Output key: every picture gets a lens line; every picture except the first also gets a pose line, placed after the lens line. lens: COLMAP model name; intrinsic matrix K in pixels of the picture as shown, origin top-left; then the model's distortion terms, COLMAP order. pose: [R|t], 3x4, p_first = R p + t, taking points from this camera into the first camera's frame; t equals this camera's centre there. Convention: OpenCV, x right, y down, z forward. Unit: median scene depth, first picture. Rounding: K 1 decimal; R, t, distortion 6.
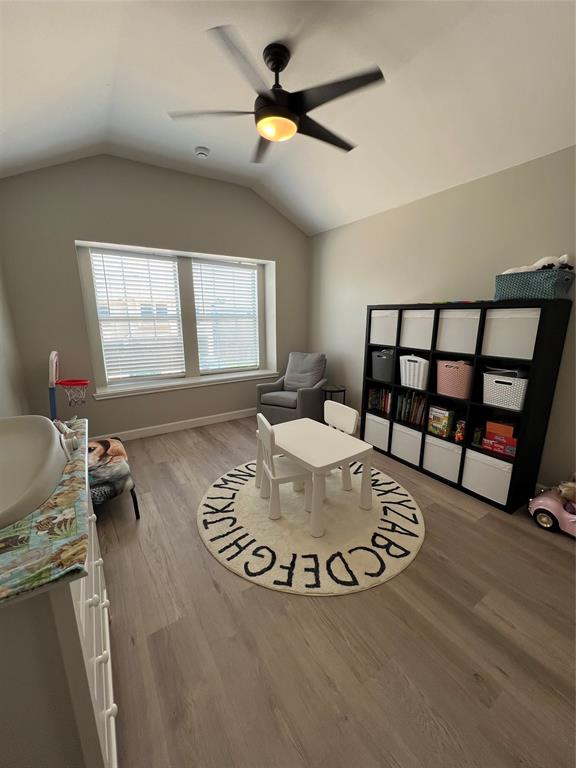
lens RADIAL K [[305.1, 0, 290.9], [0, 305.1, 384.7], [0, 0, 1]] dist [-0.000536, 0.000182]
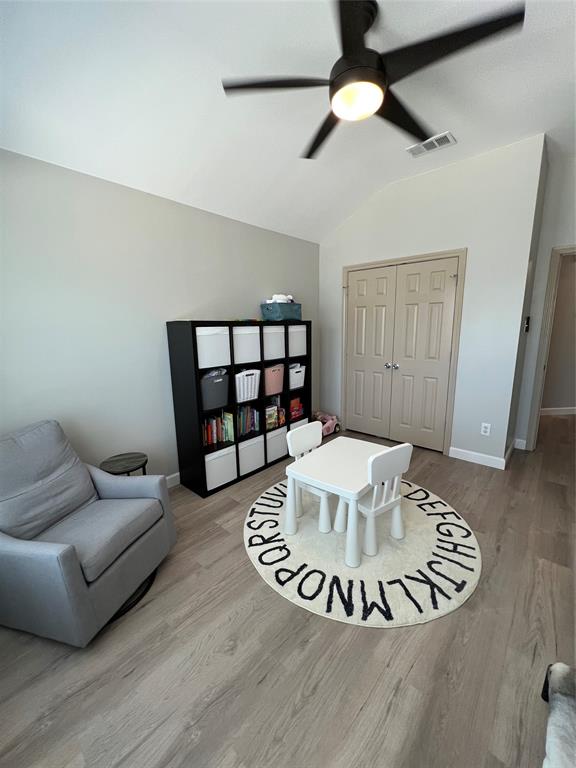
lens RADIAL K [[305.1, 0, 290.2], [0, 305.1, 383.4], [0, 0, 1]] dist [-0.000536, 0.000182]
pose [[-0.255957, -0.174881, 0.950738, -0.706084], [0.237339, 0.942029, 0.237175, -0.294691], [-0.937100, 0.286354, -0.199613, 1.207191]]
